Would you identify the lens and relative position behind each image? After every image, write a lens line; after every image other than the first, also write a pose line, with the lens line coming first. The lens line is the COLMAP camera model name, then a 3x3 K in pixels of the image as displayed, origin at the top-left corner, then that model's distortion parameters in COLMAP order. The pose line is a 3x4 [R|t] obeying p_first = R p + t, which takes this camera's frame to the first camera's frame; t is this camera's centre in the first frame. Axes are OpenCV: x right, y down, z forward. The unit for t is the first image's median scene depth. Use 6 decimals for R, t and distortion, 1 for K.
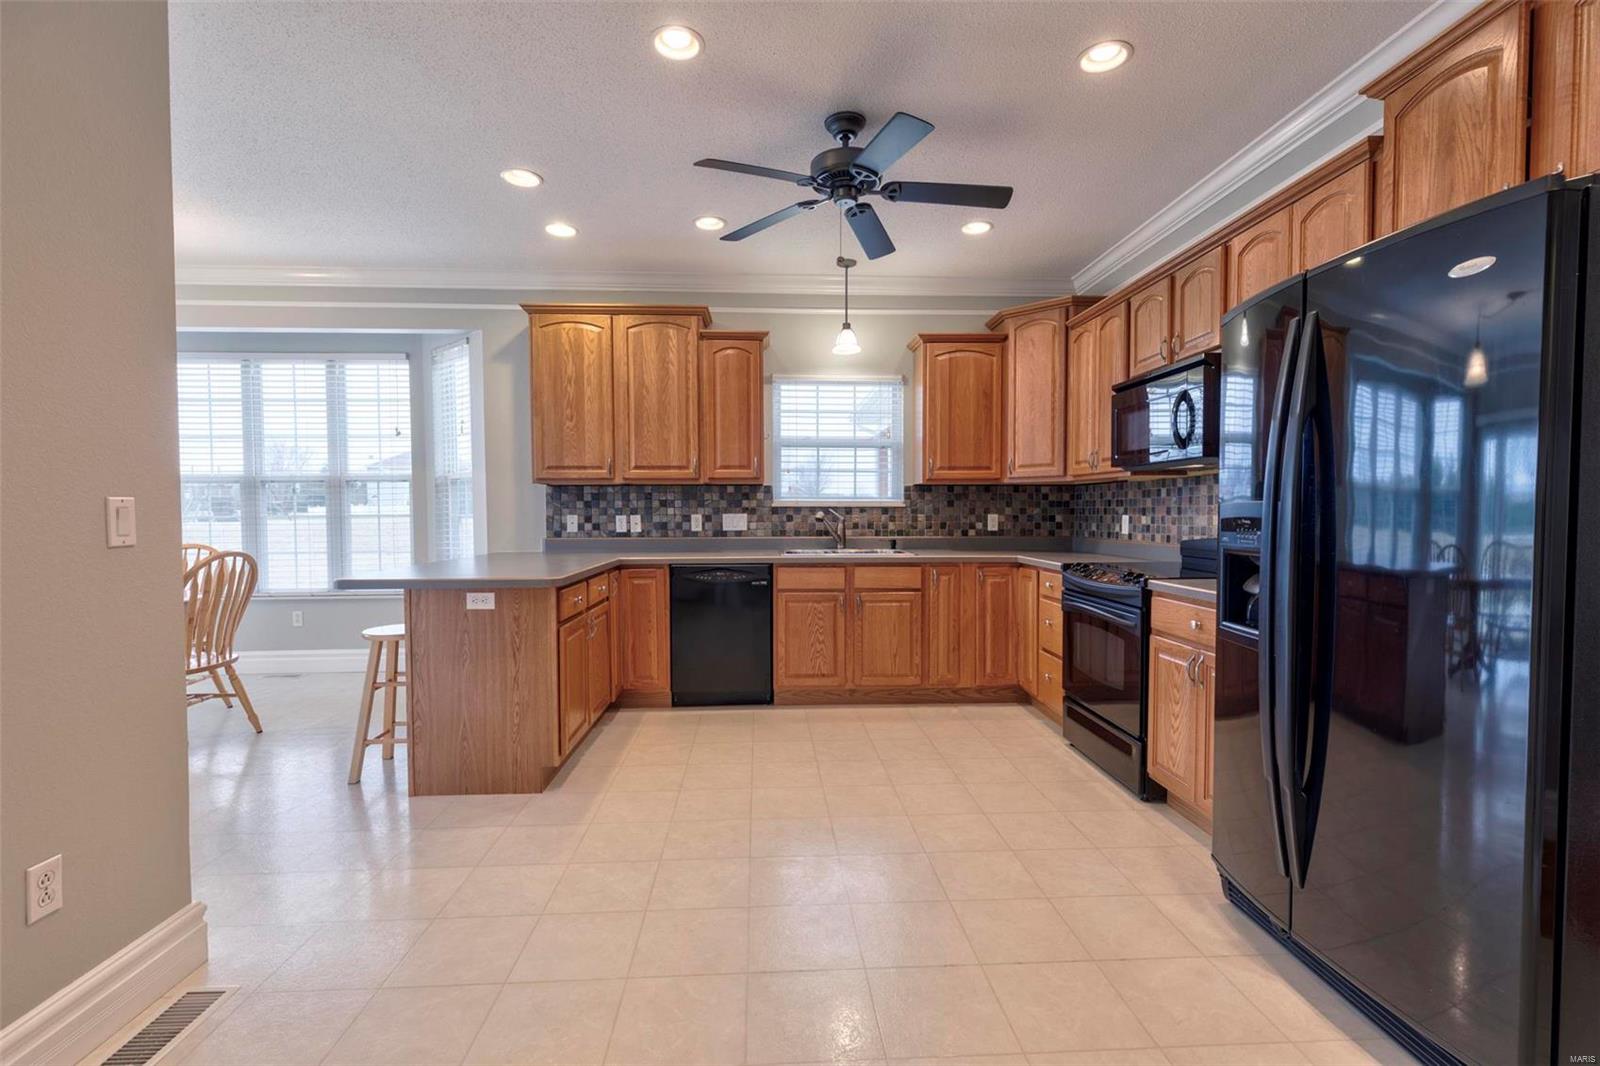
lens RADIAL K [[713.2, 0, 798.9], [0, 713.2, 534.3], [0, 0, 1]] dist [0.007267, -0.001595]
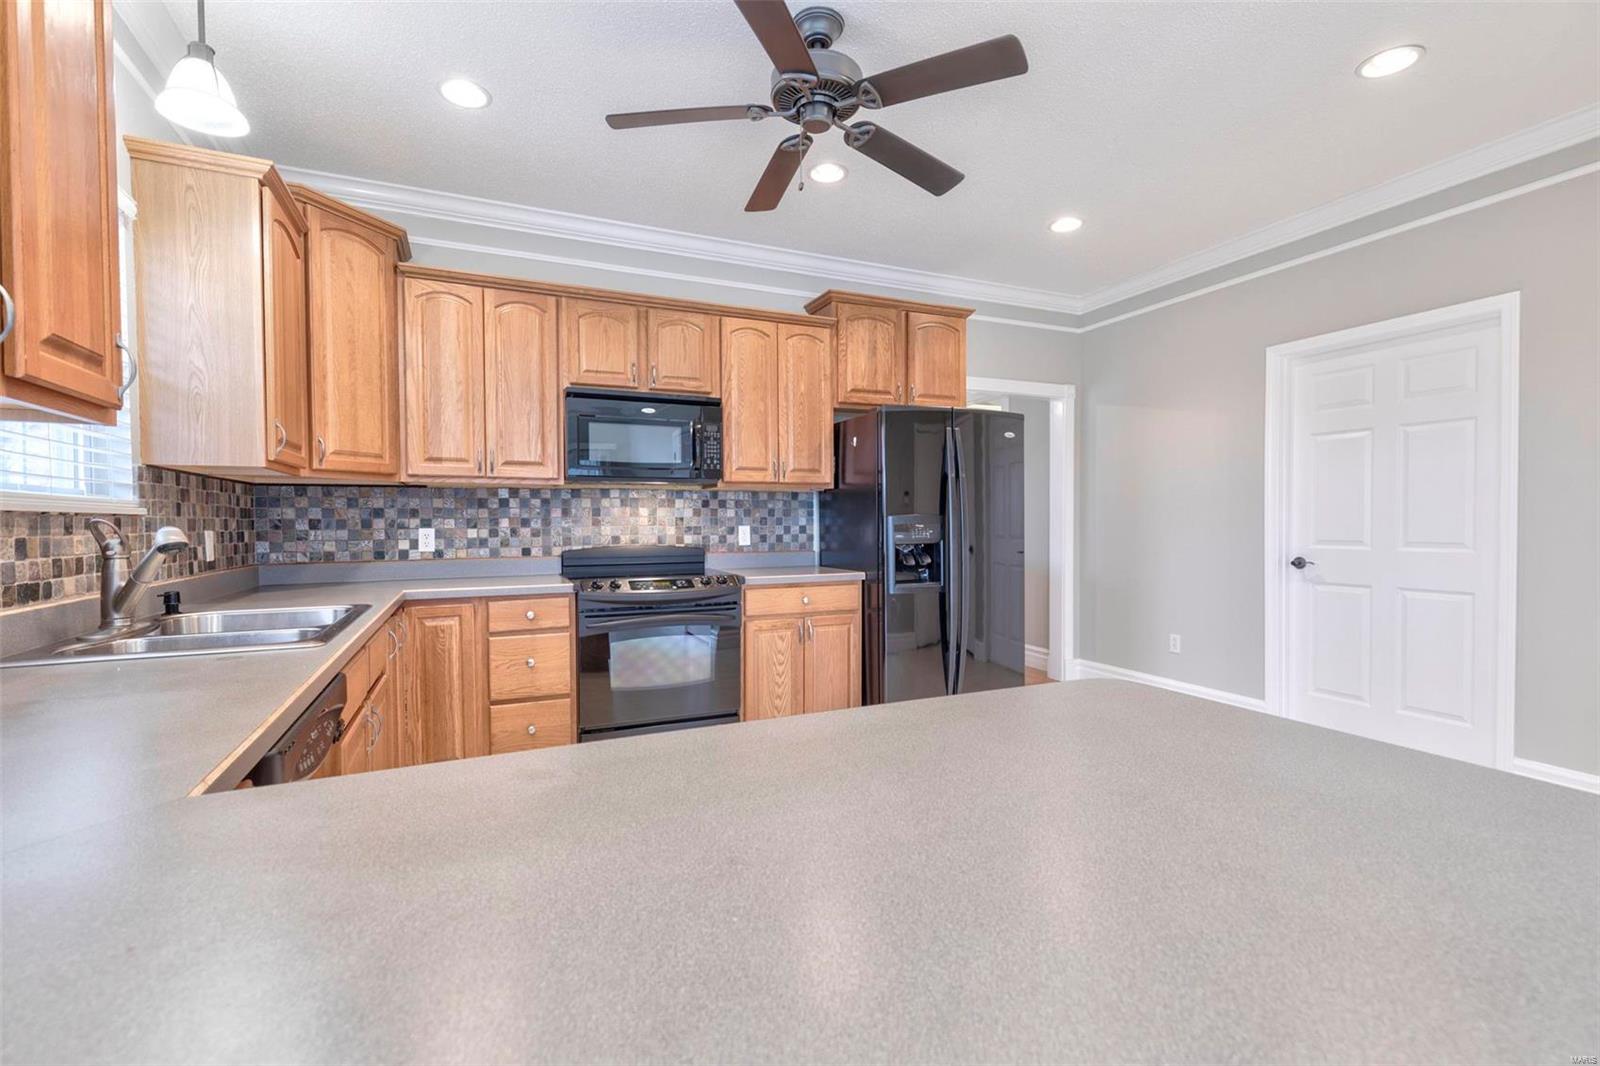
lens RADIAL K [[713.2, 0, 798.9], [0, 713.2, 534.3], [0, 0, 1]] dist [0.007267, -0.001595]
pose [[-0.366296, -0.013966, 0.930394, -0.429169], [0.037599, 0.998849, 0.029796, -0.026944], [-0.929739, 0.045896, -0.365349, 0.857902]]
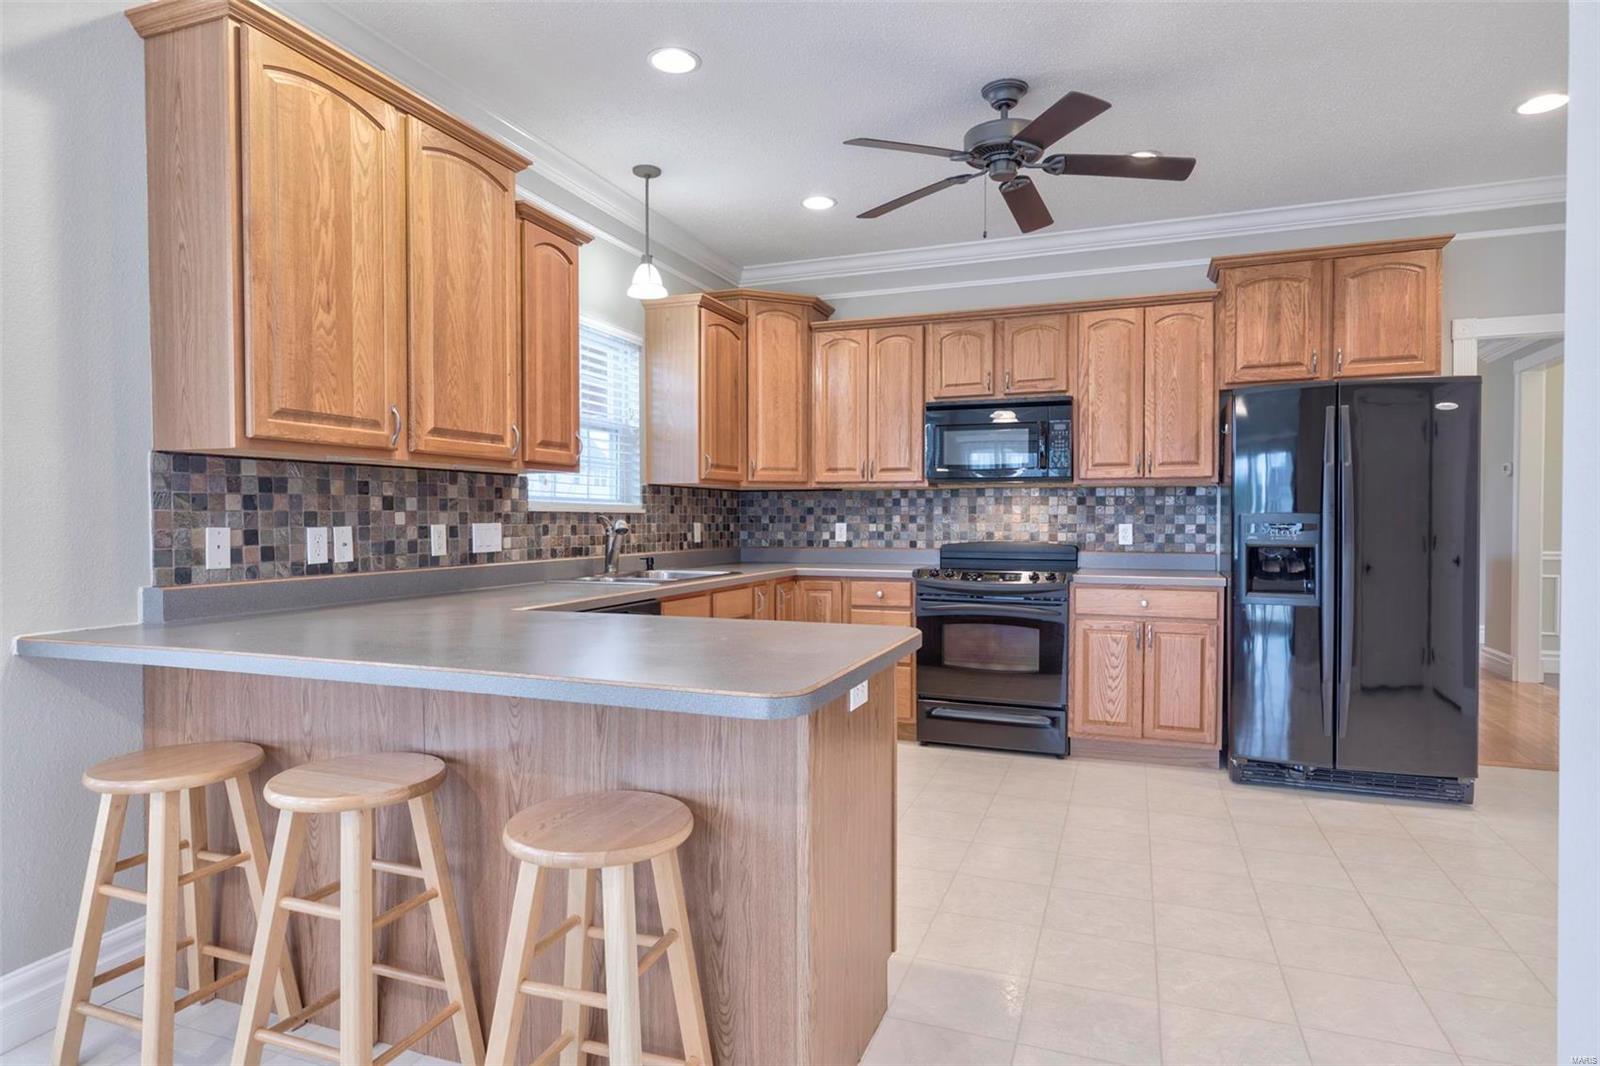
lens RADIAL K [[890.0, 0, 800.0], [0, 890.0, 533.0], [0, 0, 1]] dist [0.007605, 0.000240]
pose [[0.402215, -0.013388, 0.915447, -0.695828], [0.029471, 0.999564, 0.001669, -0.015613], [-0.915071, 0.026308, 0.402434, 0.513764]]
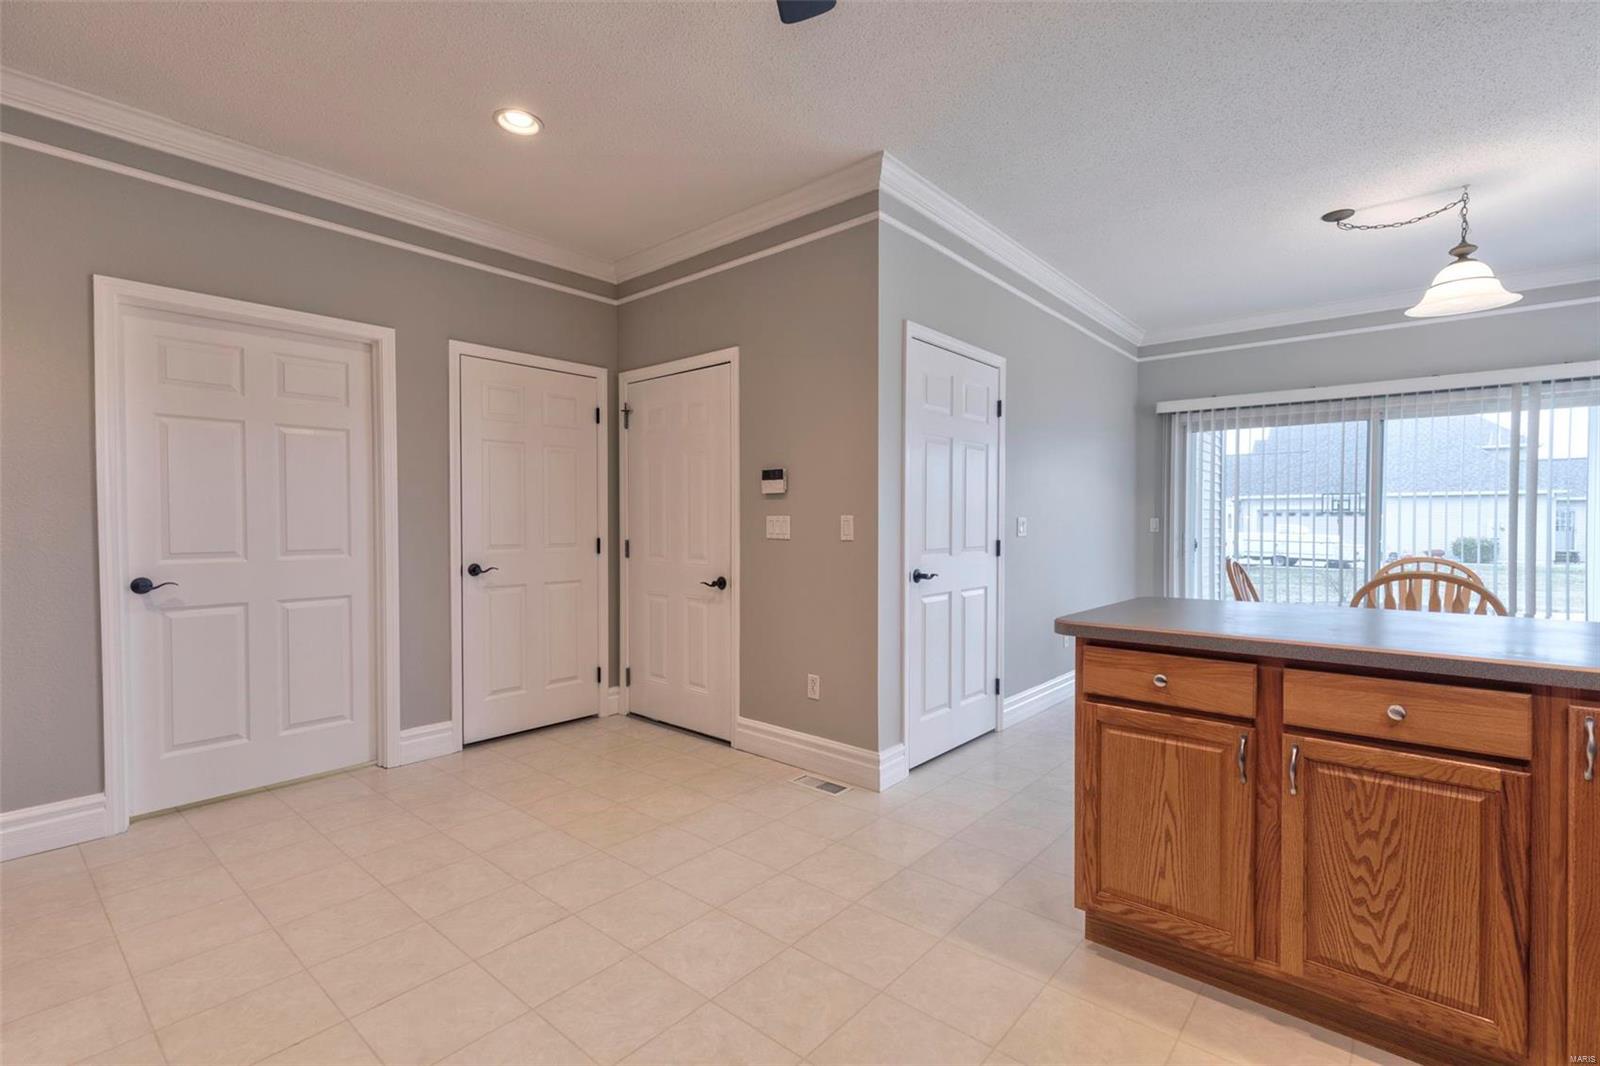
lens RADIAL K [[728.2, 0, 800.0], [0, 728.2, 533.0], [0, 0, 1]] dist [0.004326, 0.000002]
pose [[-0.692484, 0.013400, -0.721309, 0.216309], [-0.022248, 0.998955, 0.039917, -0.029356], [0.721090, 0.043690, -0.691463, 0.848070]]
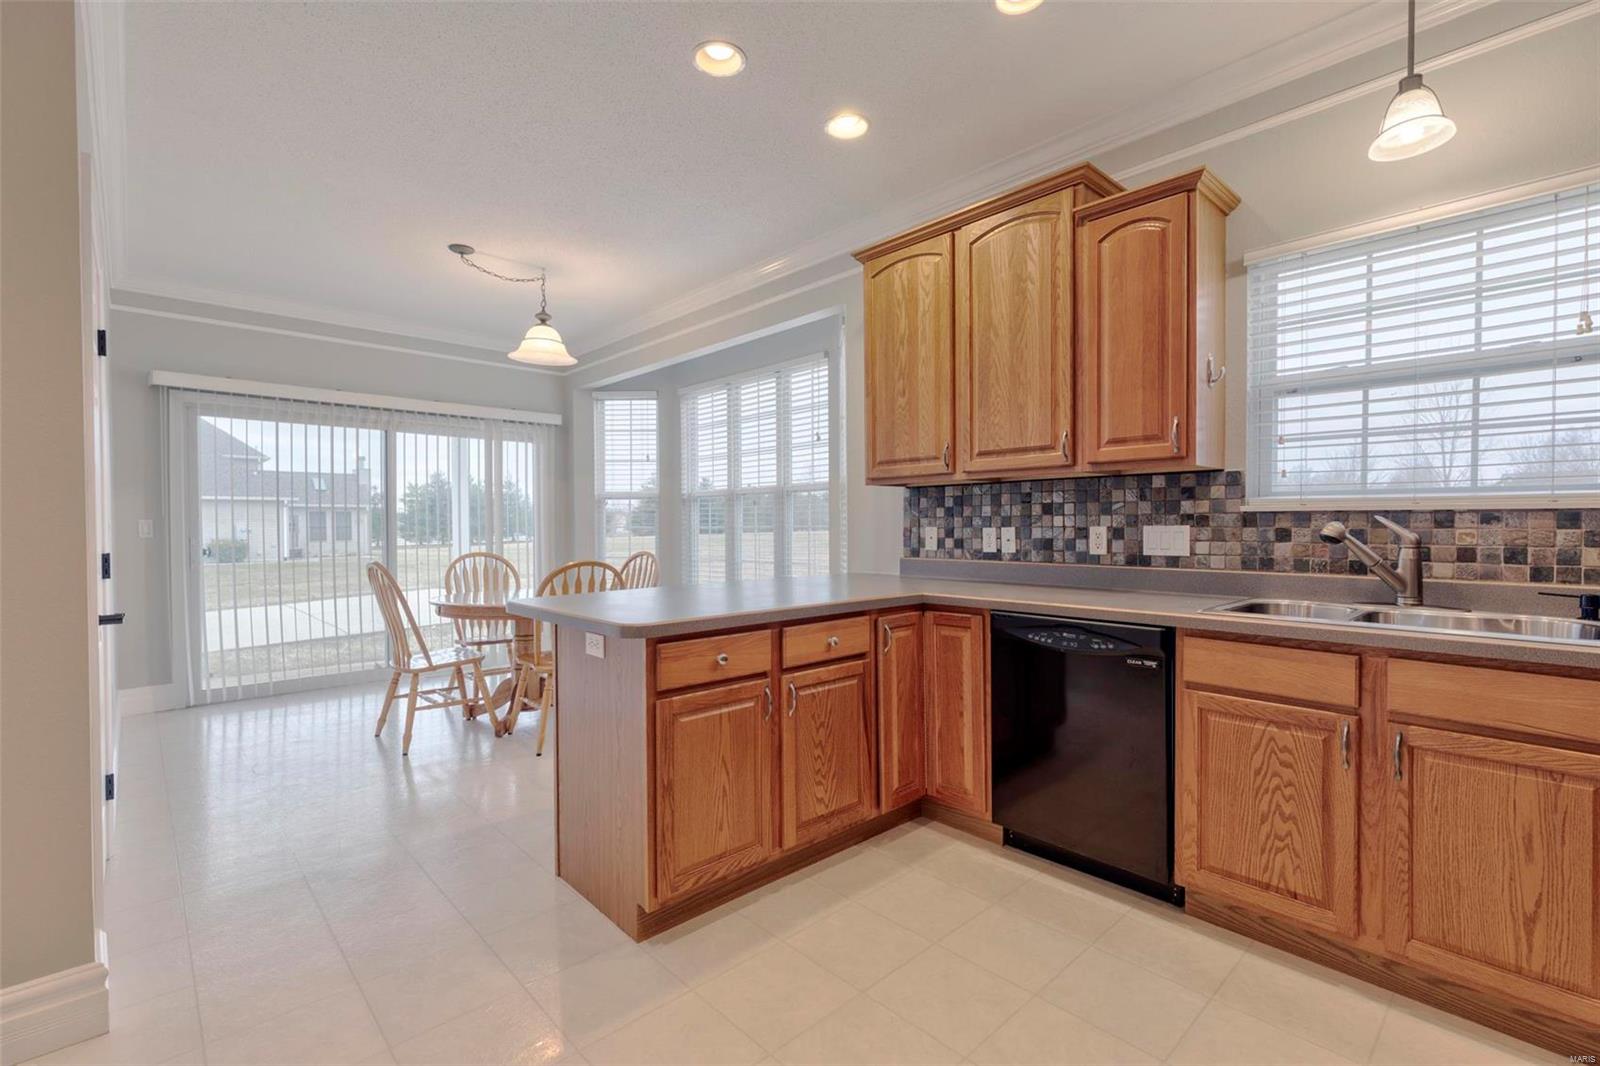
lens RADIAL K [[713.2, 0, 798.9], [0, 713.2, 534.3], [0, 0, 1]] dist [0.007267, -0.001595]
pose [[0.640813, 0.011728, -0.767608, 0.165521], [-0.022633, 0.999737, -0.003620, -0.014514], [0.767364, 0.019693, 0.640910, 0.455649]]
